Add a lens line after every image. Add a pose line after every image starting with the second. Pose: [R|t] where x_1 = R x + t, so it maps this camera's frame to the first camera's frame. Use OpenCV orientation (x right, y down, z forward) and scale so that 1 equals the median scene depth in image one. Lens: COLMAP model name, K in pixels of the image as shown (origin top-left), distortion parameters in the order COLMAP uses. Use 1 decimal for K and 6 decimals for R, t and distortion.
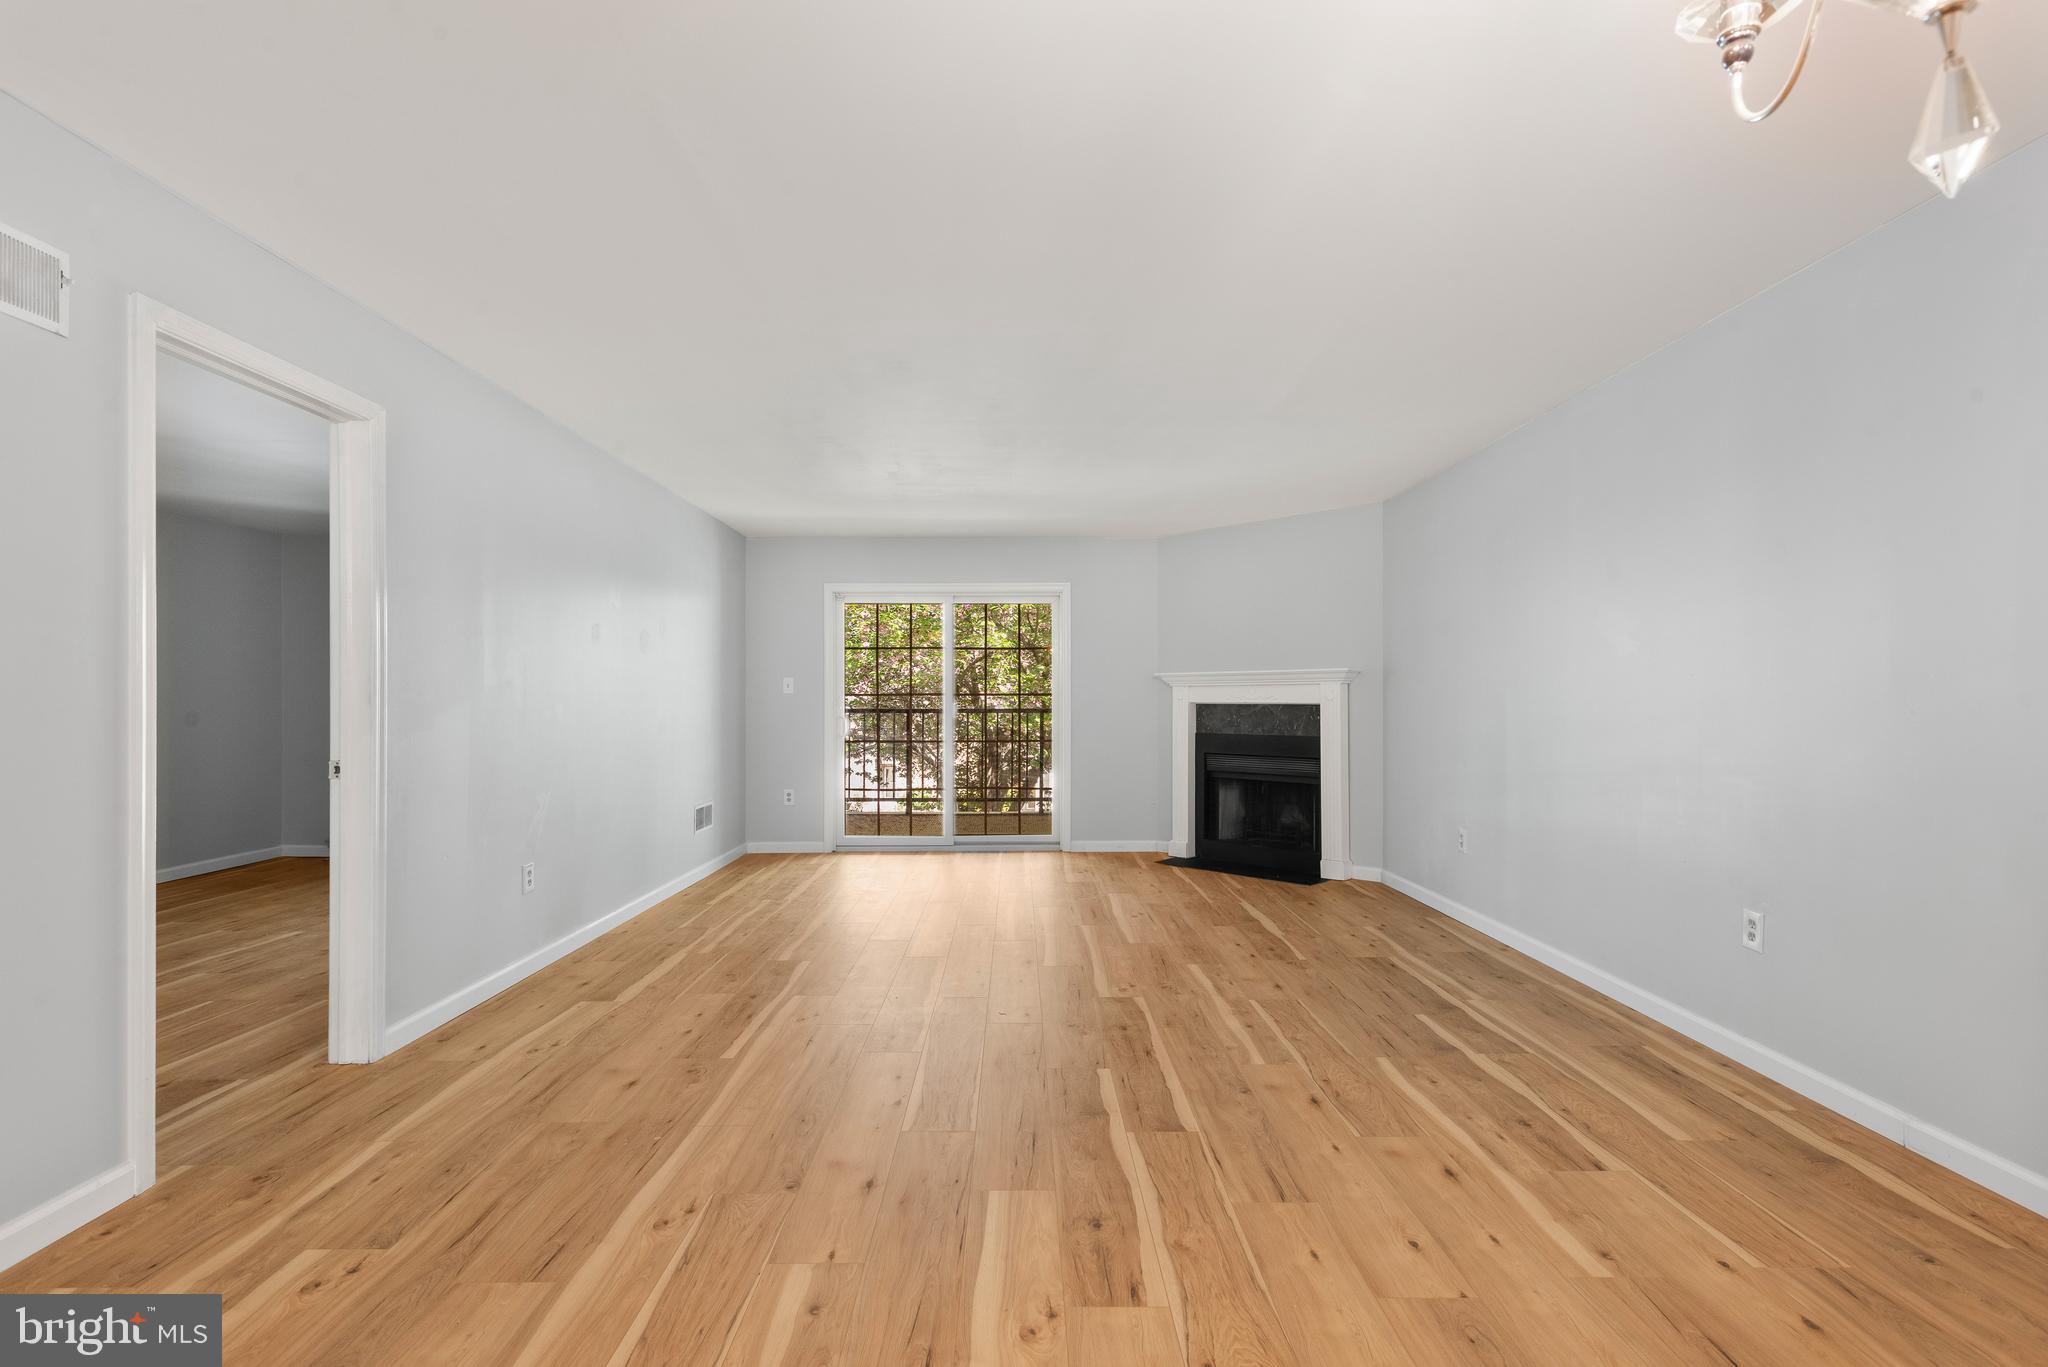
lens RADIAL K [[974.1, 0, 1028.2], [0, 974.1, 701.7], [0, 0, 1]] dist [0.021136, -0.007838]
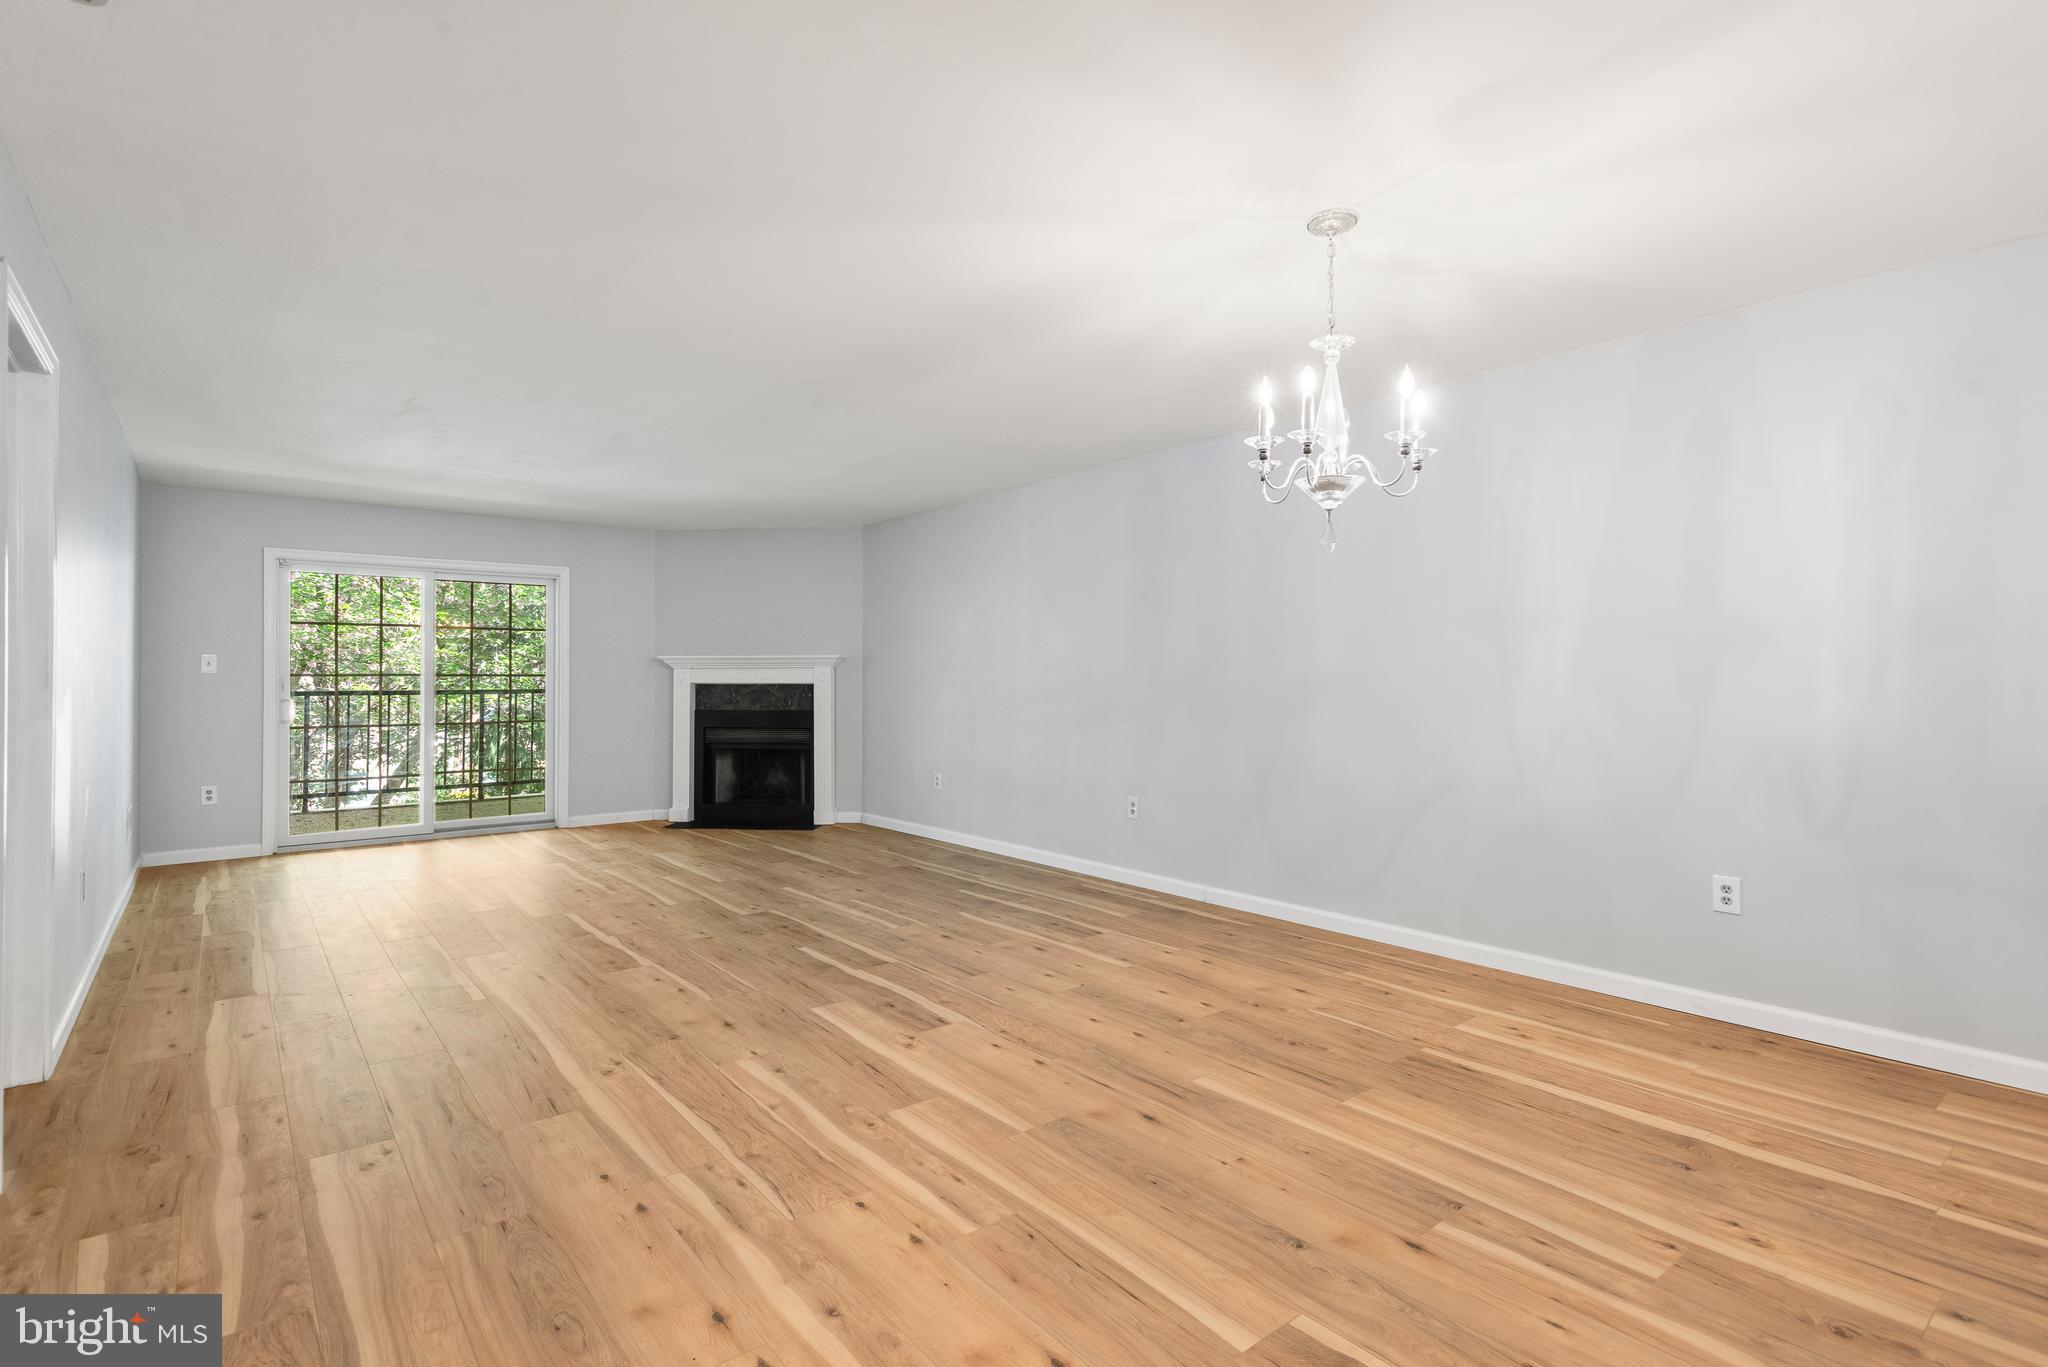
lens RADIAL K [[975.4, 0, 1034.6], [0, 975.4, 680.3], [0, 0, 1]] dist [0.014899, -0.000391]
pose [[0.779646, 0.000254, 0.626221, -0.462465], [0.000764, 0.999999, -0.001356, -0.000733], [-0.626220, 0.001535, 0.779645, -0.249896]]
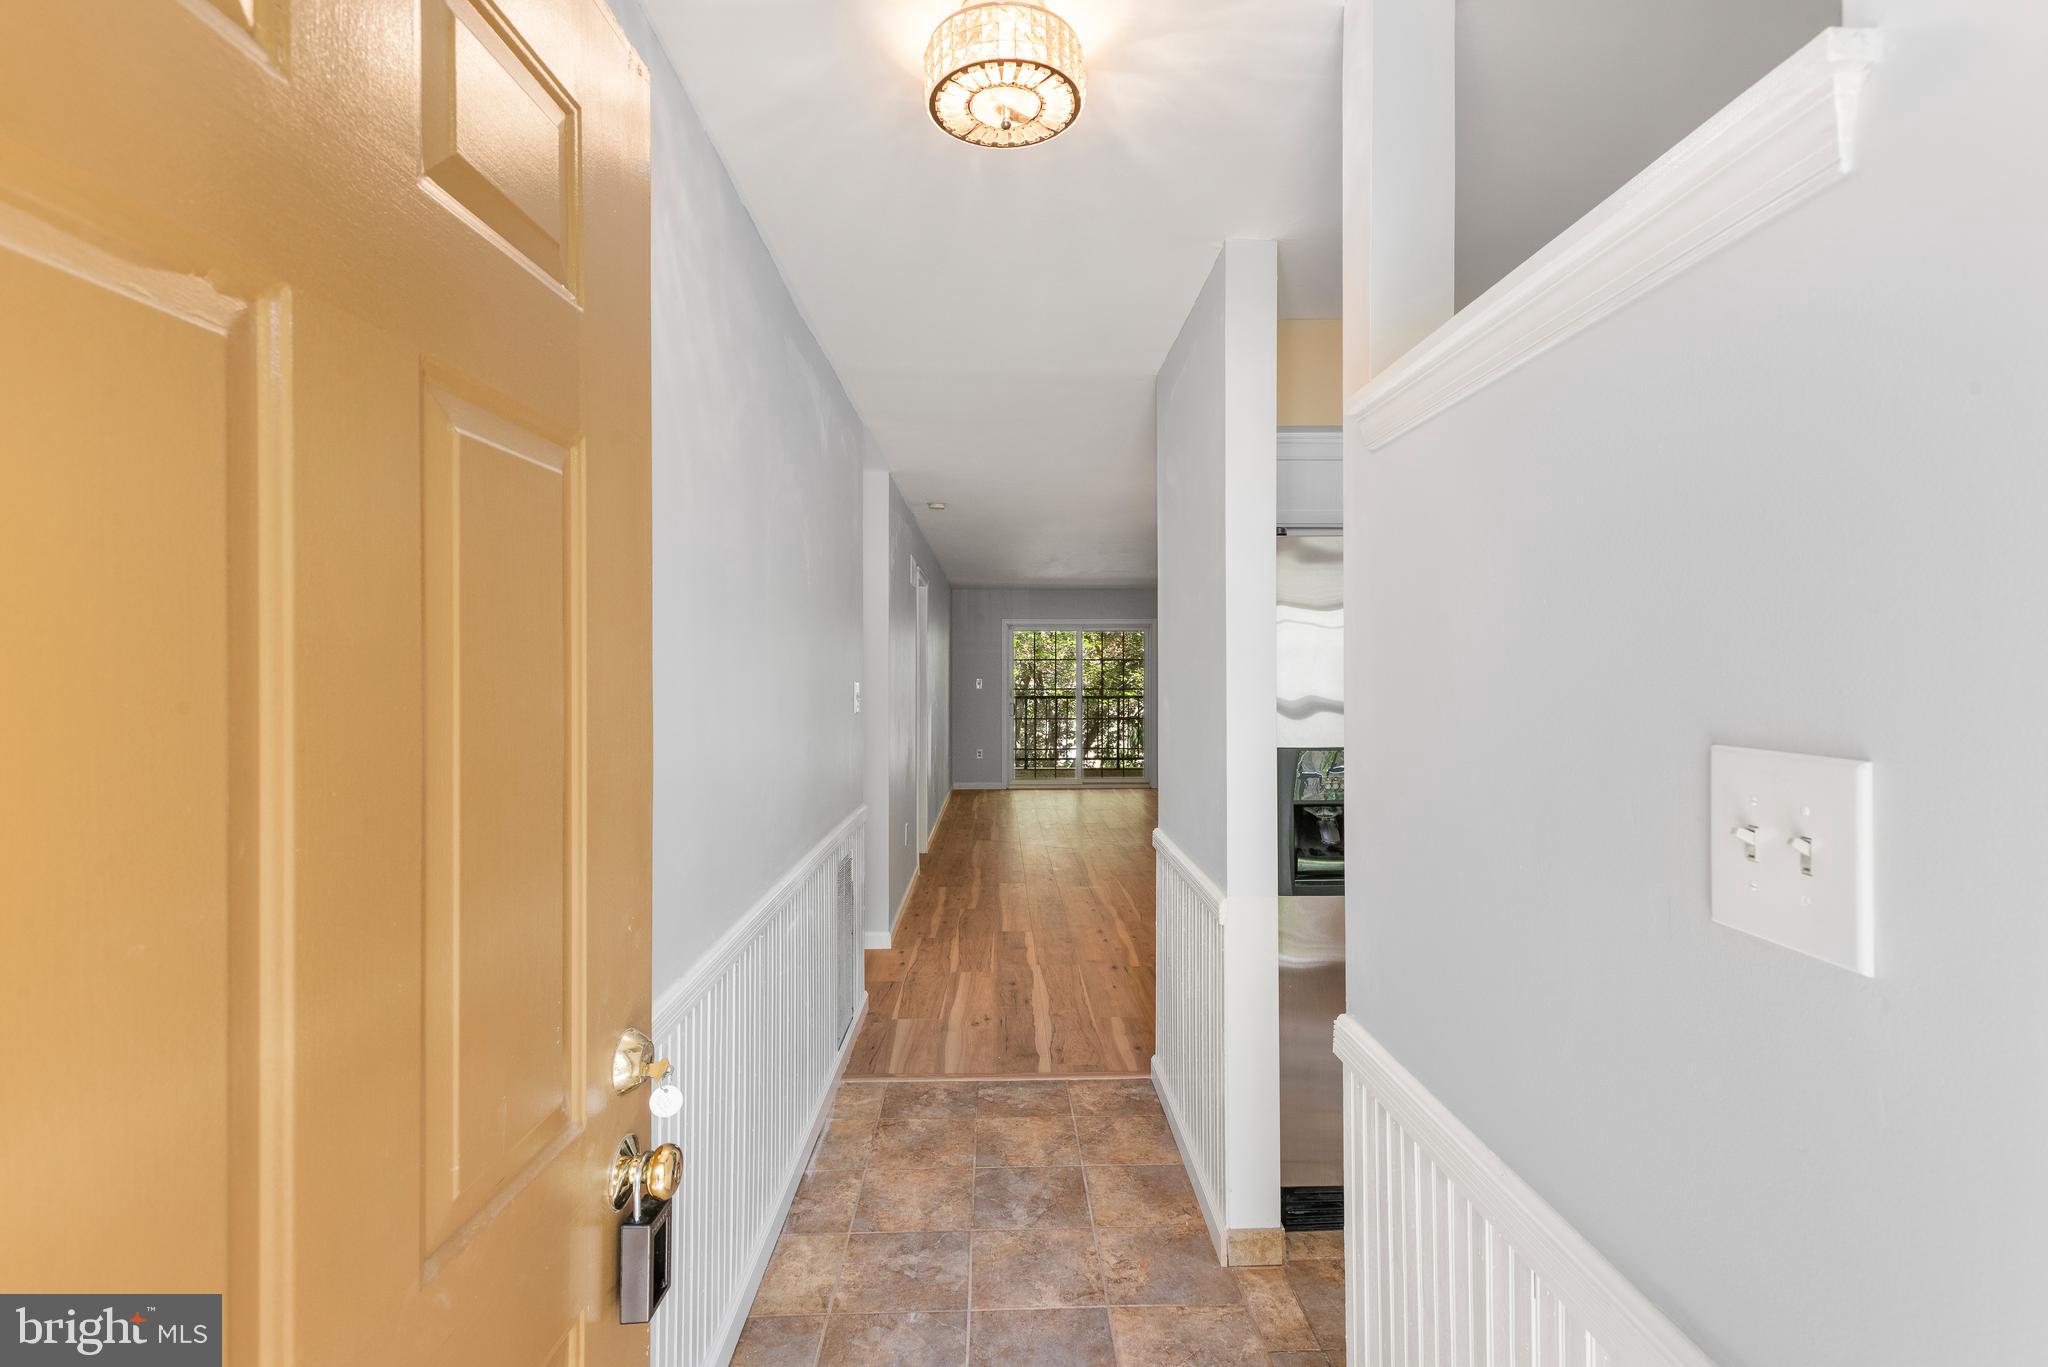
lens RADIAL K [[975.4, 0, 1034.6], [0, 975.4, 680.3], [0, 0, 1]] dist [0.014899, -0.000391]
pose [[0.999705, -0.004221, 0.023912, -0.403324], [0.004194, 0.999991, 0.001180, -0.049651], [-0.023917, -0.001080, 0.999713, -1.207511]]
